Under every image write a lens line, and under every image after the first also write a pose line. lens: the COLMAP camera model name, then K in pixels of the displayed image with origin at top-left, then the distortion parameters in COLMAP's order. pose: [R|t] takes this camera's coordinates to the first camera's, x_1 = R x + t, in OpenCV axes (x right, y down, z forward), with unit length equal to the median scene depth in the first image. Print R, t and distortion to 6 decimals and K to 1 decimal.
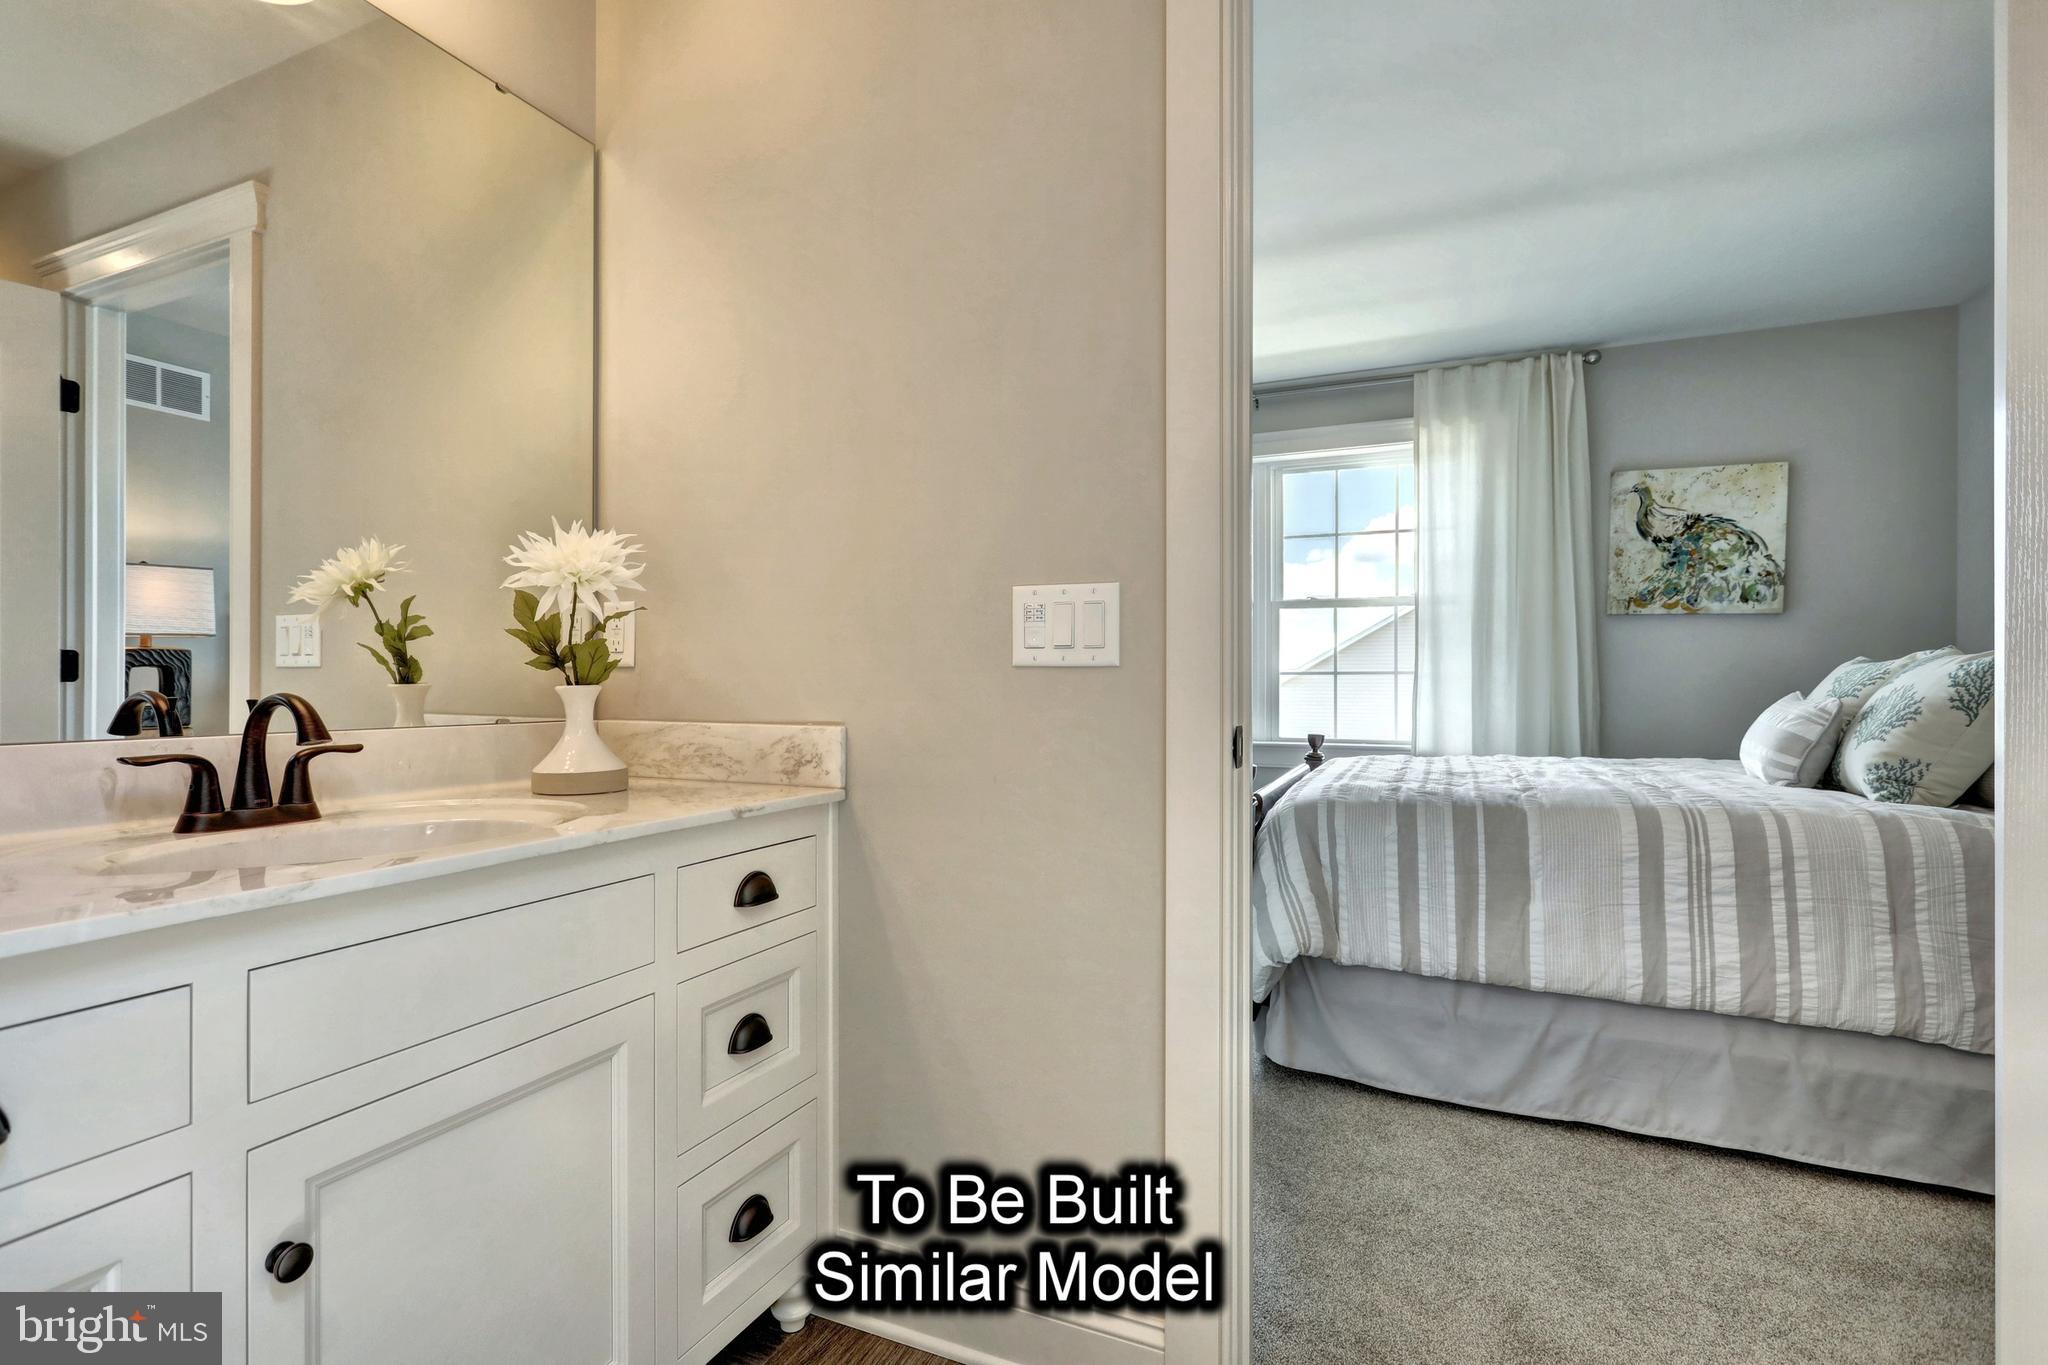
lens RADIAL K [[969.8, 0, 1029.4], [0, 969.8, 680.9], [0, 0, 1]] dist [-0.002210, 0.003829]
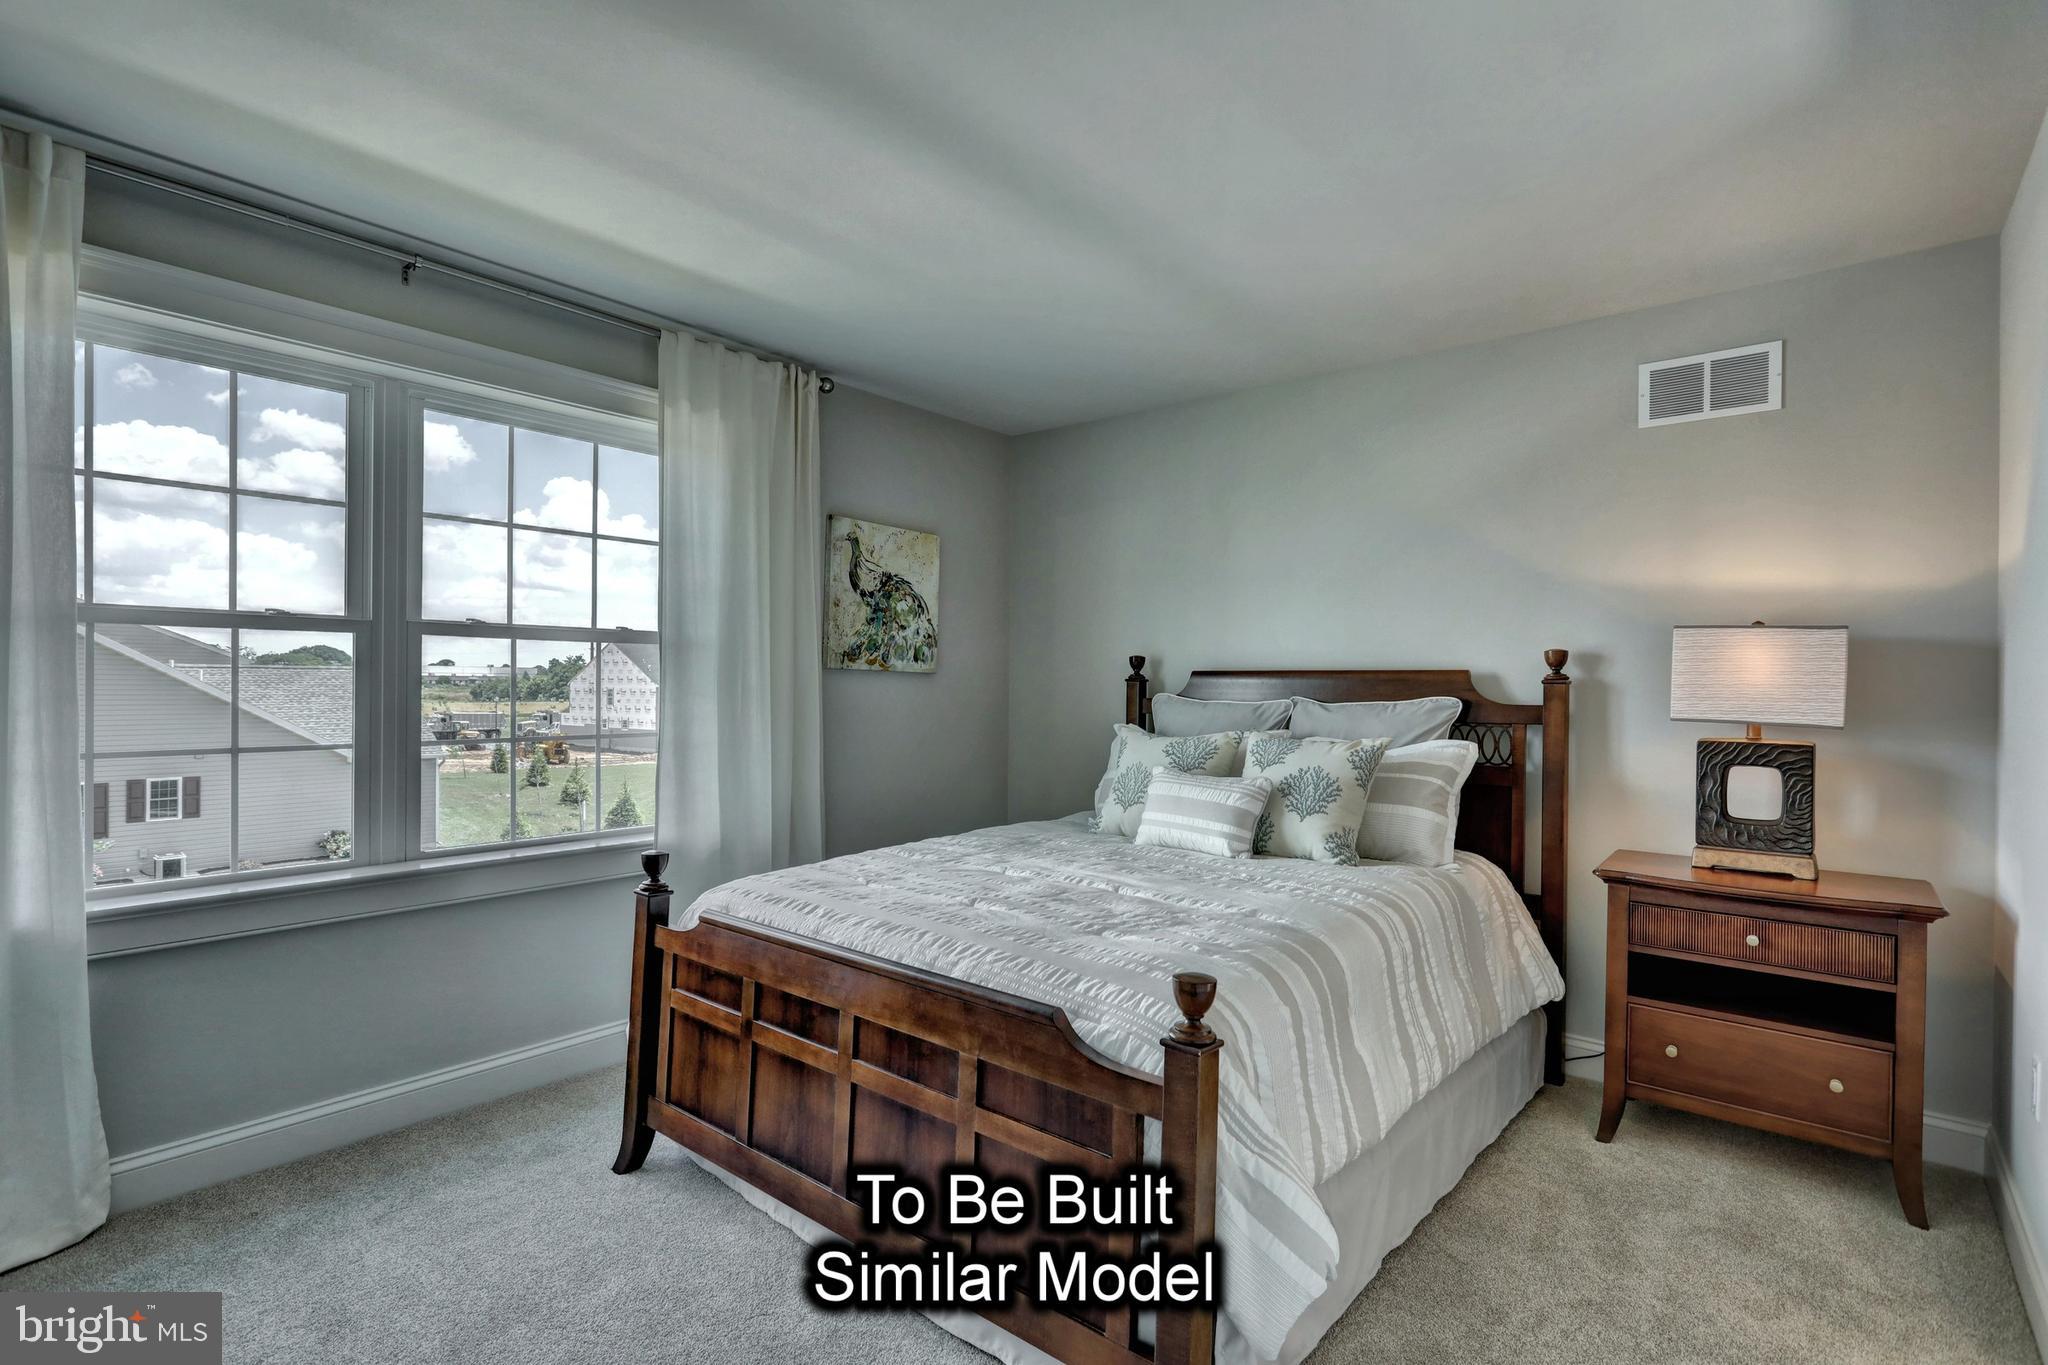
lens RADIAL K [[969.8, 0, 1020.8], [0, 969.8, 686.1], [0, 0, 1]] dist [-0.002210, 0.003829]
pose [[0.277114, -0.004564, 0.960826, -0.246879], [-0.011373, 0.999903, 0.008030, -0.062135], [-0.960770, -0.013153, 0.277035, 0.576809]]
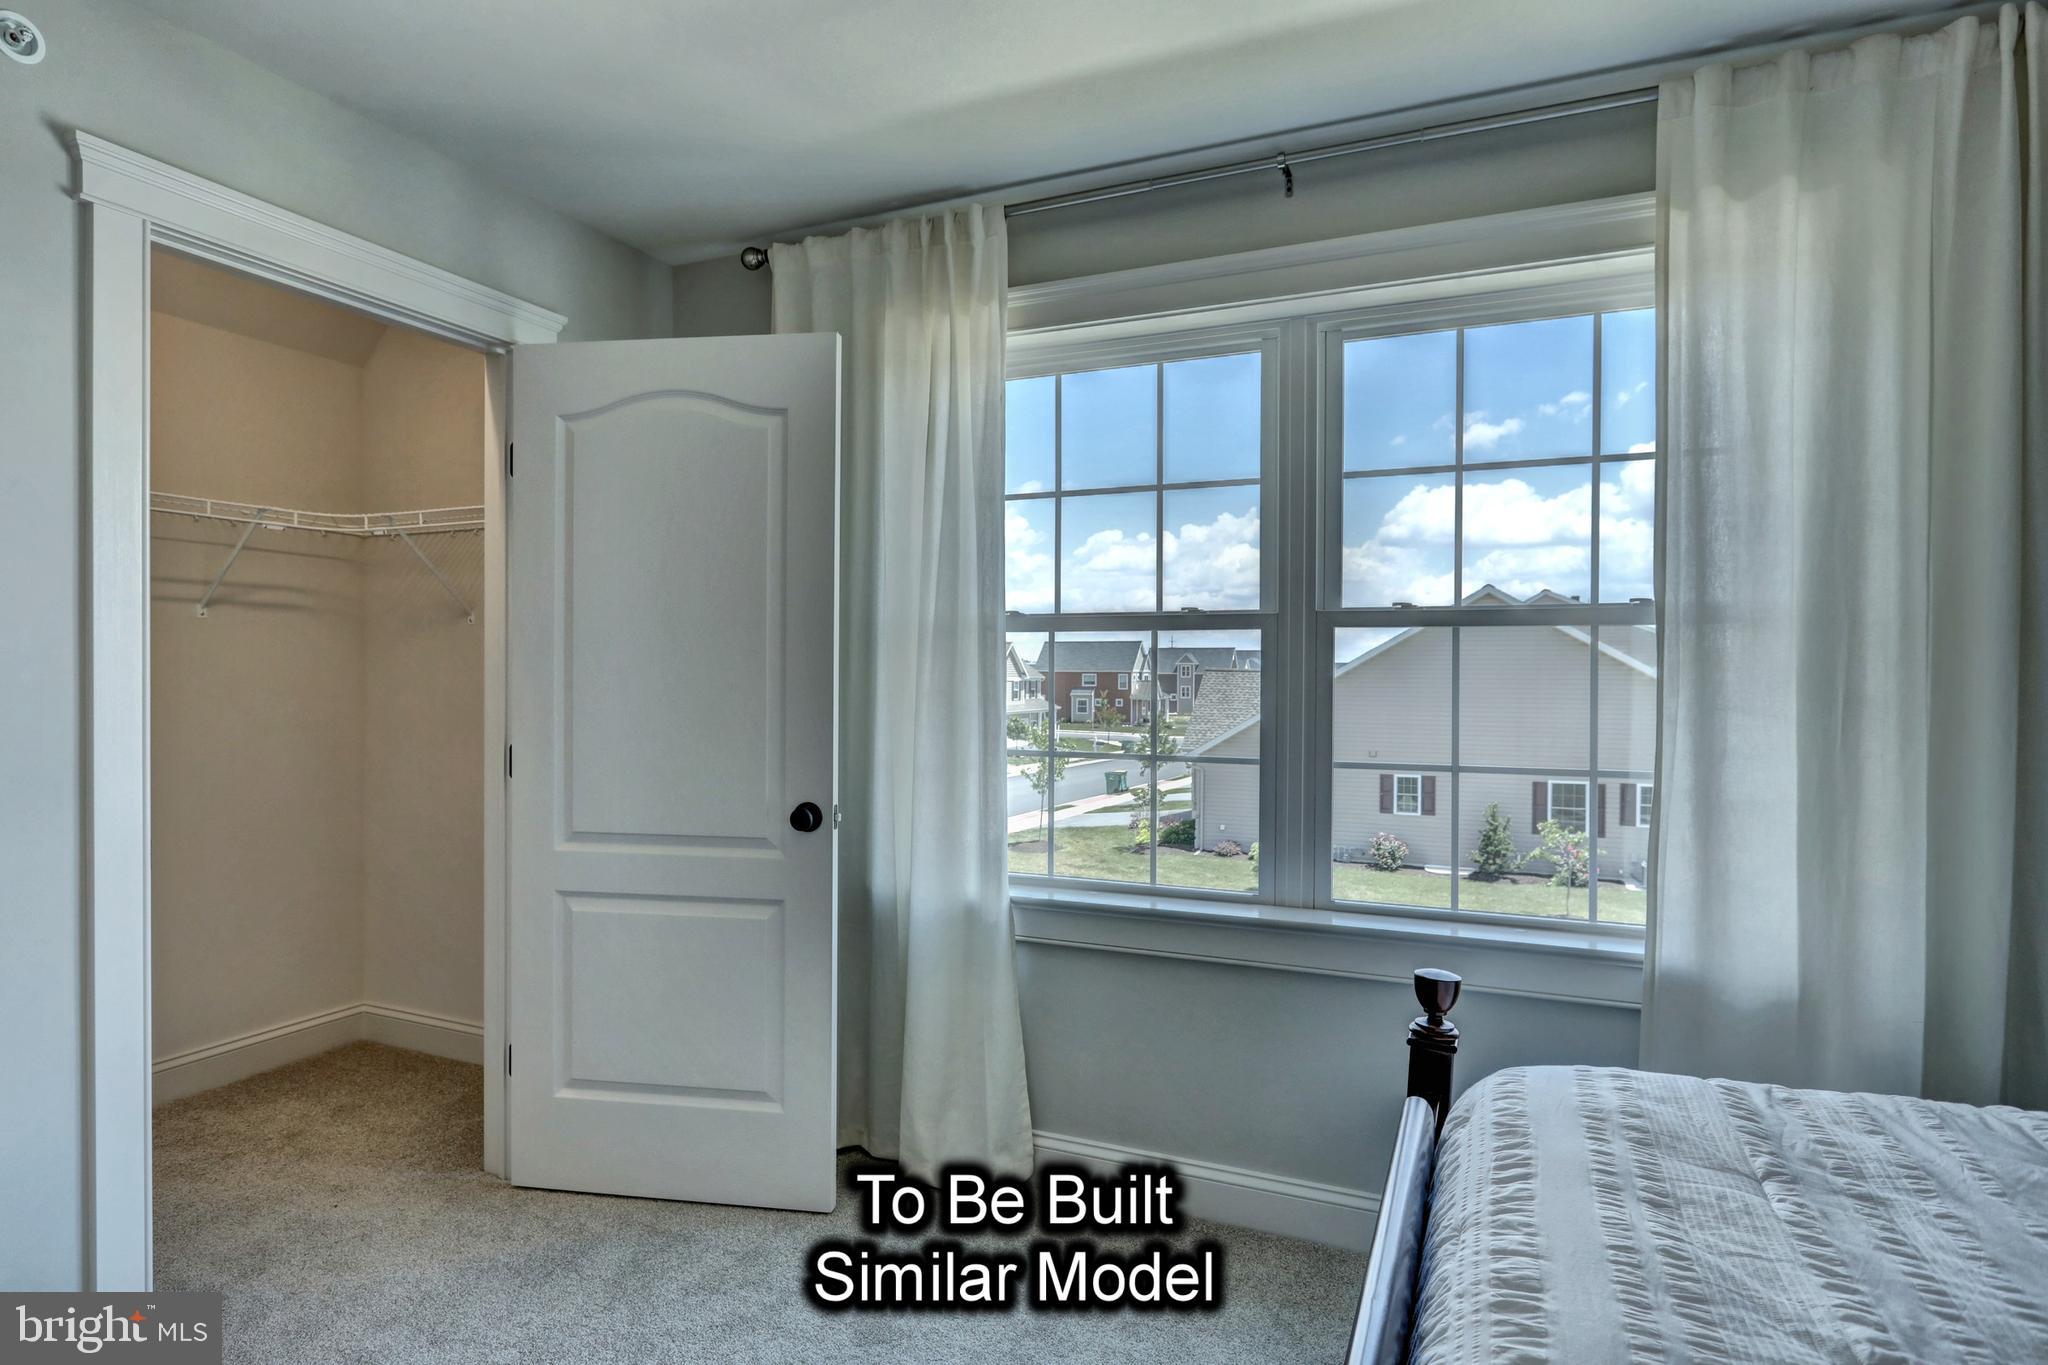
lens RADIAL K [[1115.5, 0, 1009.8], [0, 1115.5, 683.2], [0, 0, 1]] dist [-0.009739, 0.006223]
pose [[0.999916, 0.003166, -0.012557, 0.128666], [-0.003022, 0.999930, 0.011419, -0.063607], [0.012592, -0.011380, 0.999856, 0.546232]]
